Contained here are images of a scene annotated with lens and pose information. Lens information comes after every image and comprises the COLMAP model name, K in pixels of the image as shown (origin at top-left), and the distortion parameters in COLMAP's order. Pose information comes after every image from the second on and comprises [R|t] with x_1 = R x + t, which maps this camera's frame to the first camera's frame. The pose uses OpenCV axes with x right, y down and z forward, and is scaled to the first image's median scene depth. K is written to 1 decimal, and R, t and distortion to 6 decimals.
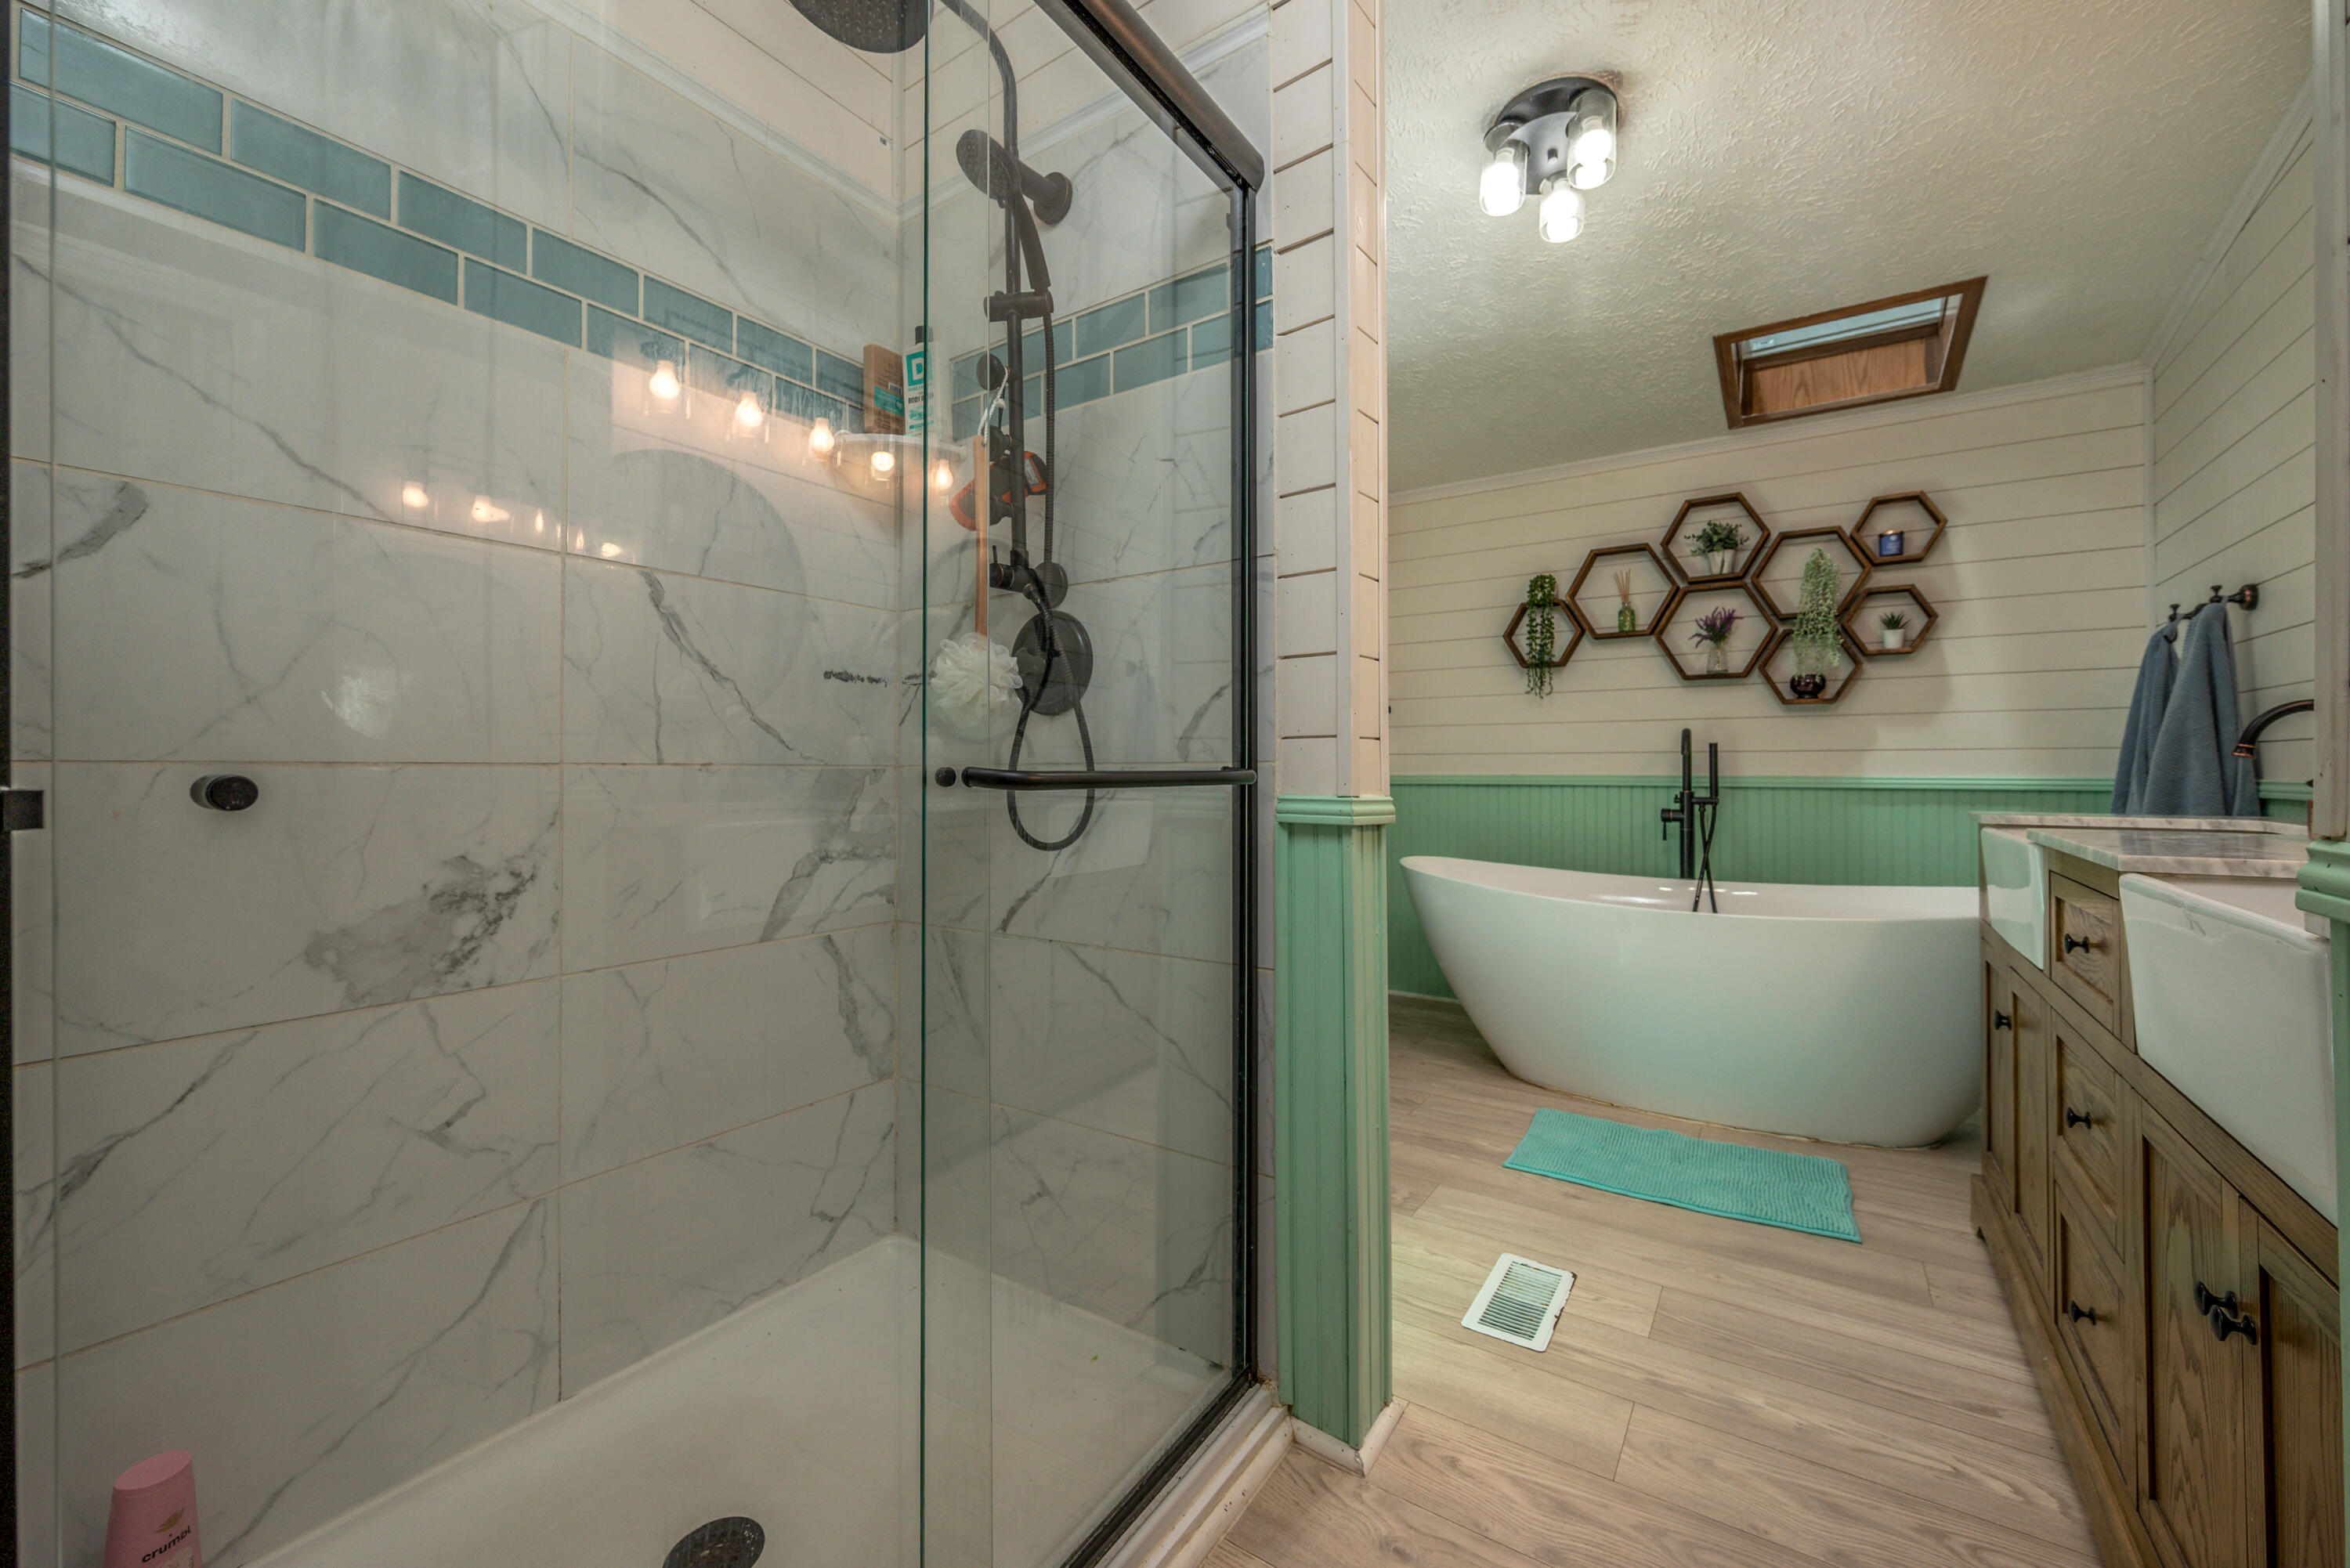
lens RADIAL K [[923.3, 0, 1174.7], [0, 923.3, 767.9], [0, 0, 1]] dist [-0.001216, 0.000054]
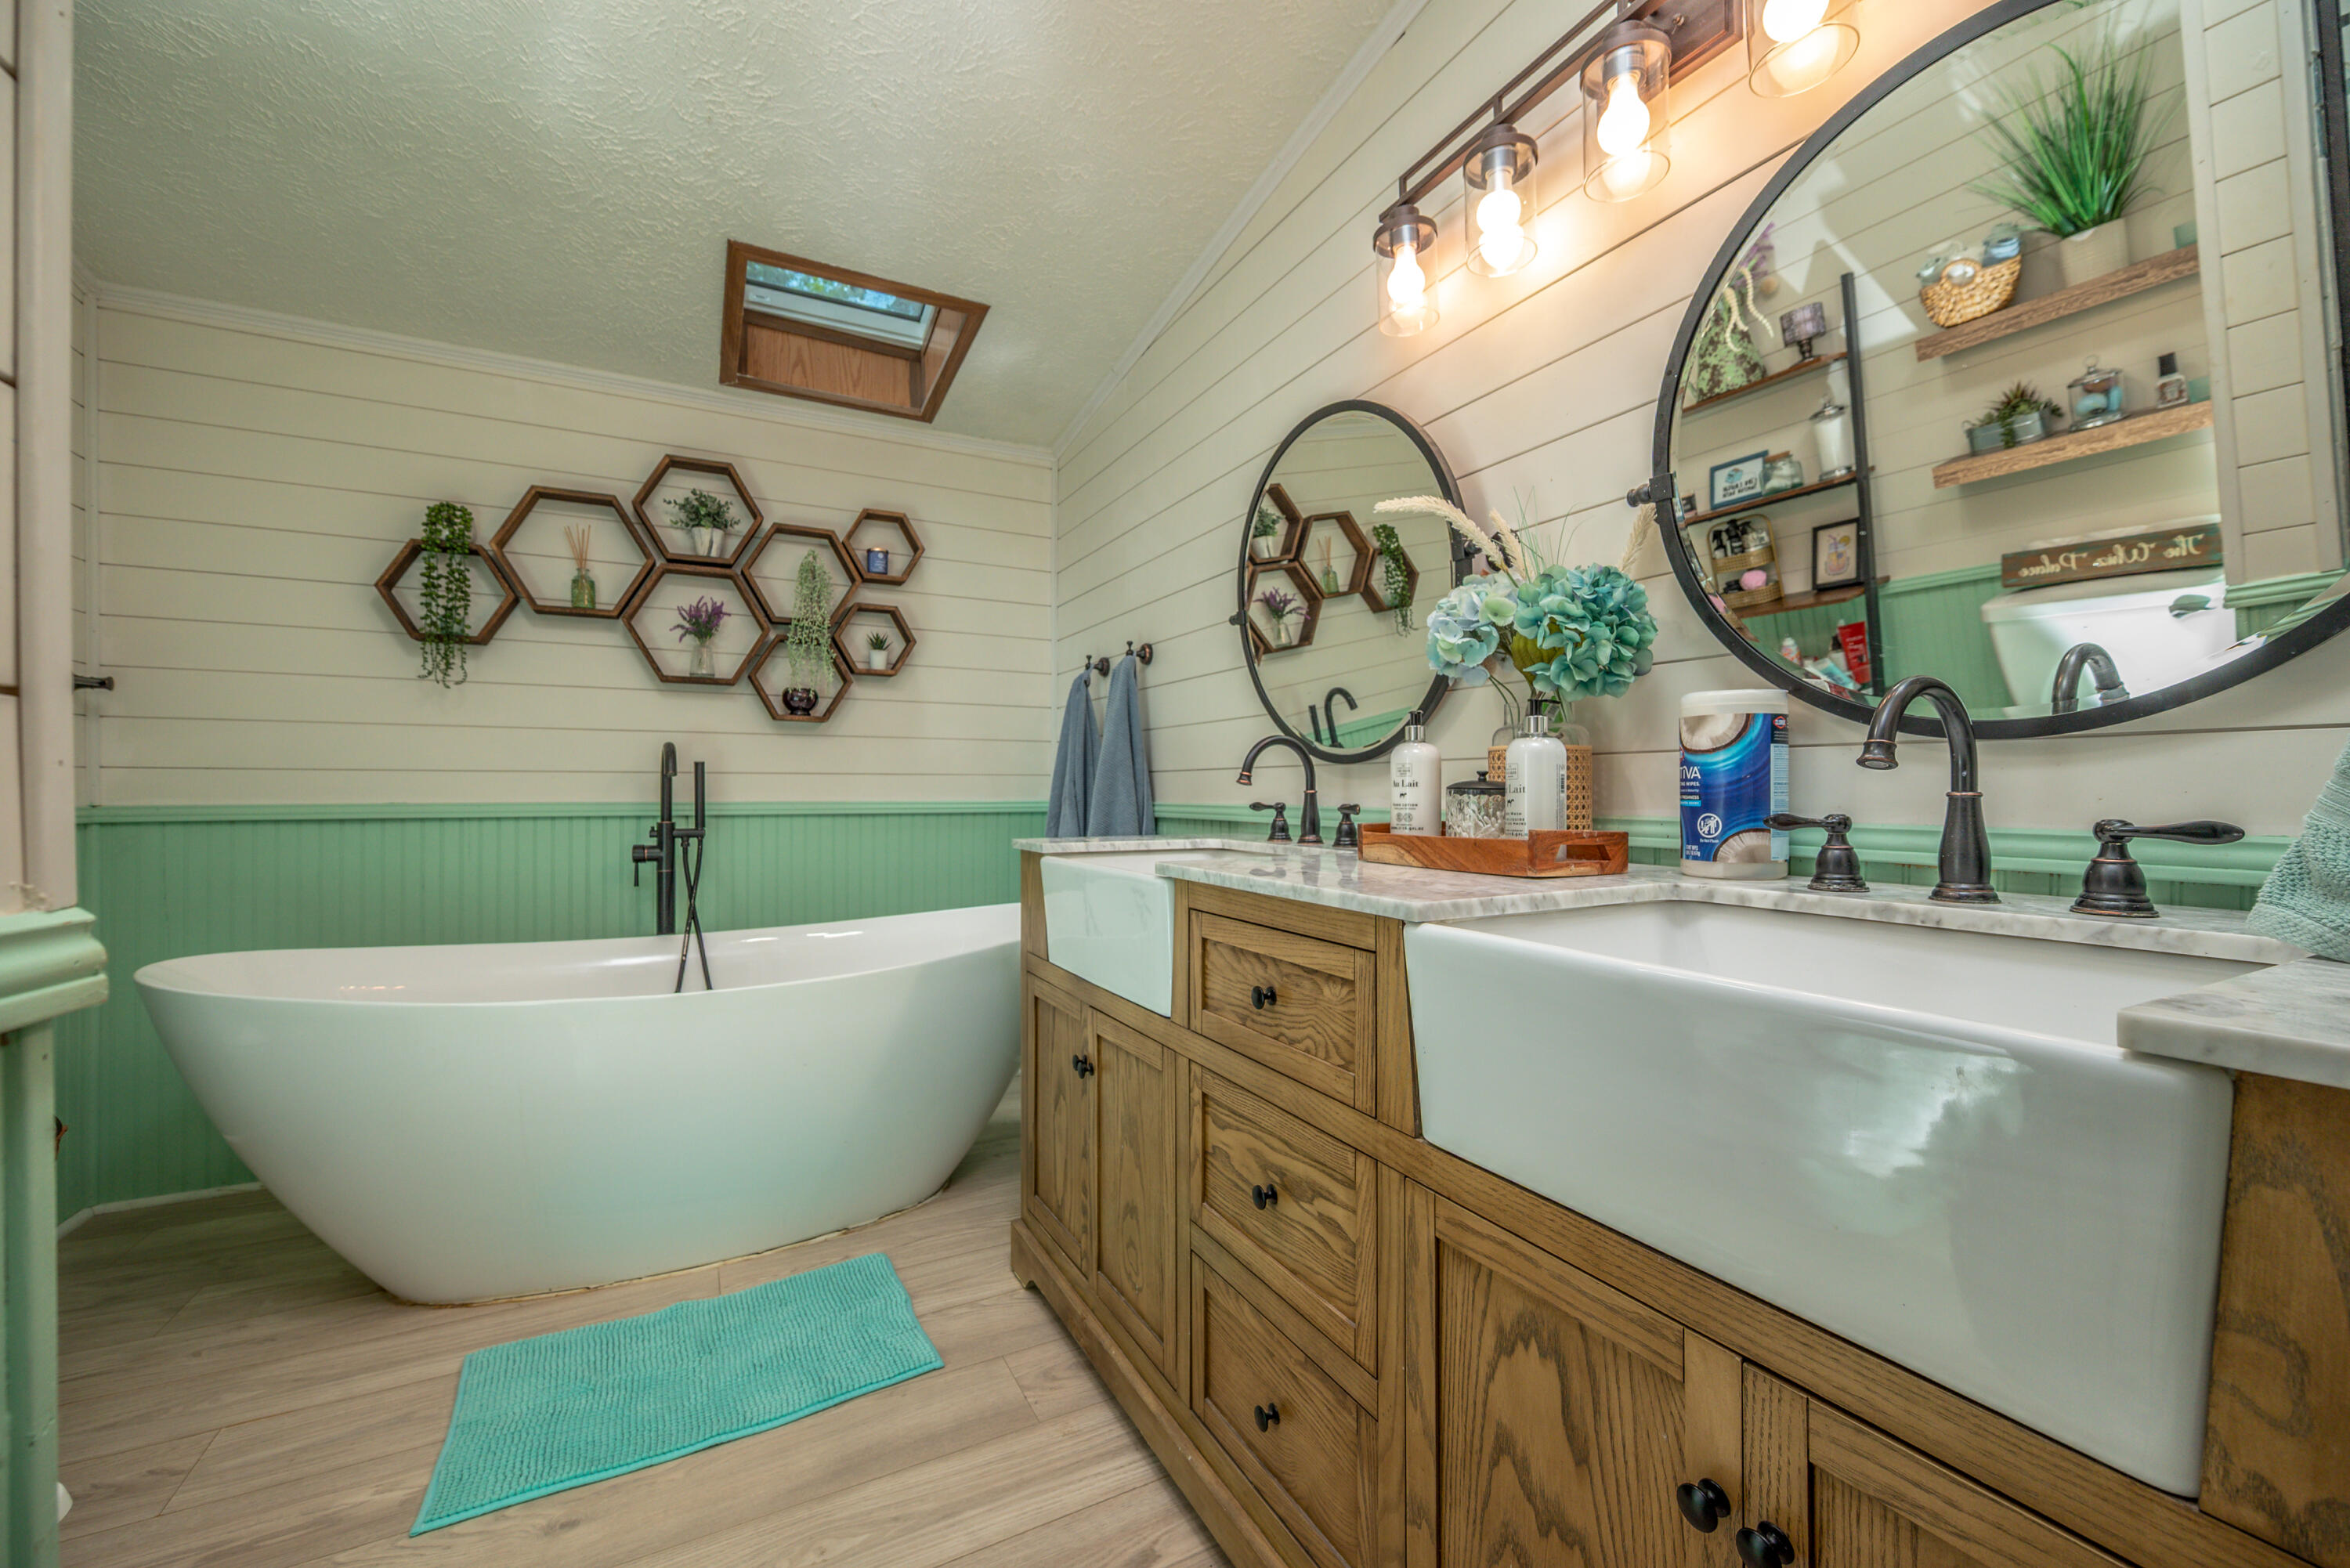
lens RADIAL K [[923.3, 0, 1174.9], [0, 923.3, 784.1], [0, 0, 1]] dist [-0.001216, 0.000054]
pose [[0.466953, 0.006154, 0.884261, 0.062120], [-0.000209, 0.999977, -0.006849, -0.001990], [-0.884282, 0.003014, 0.466943, 0.257187]]
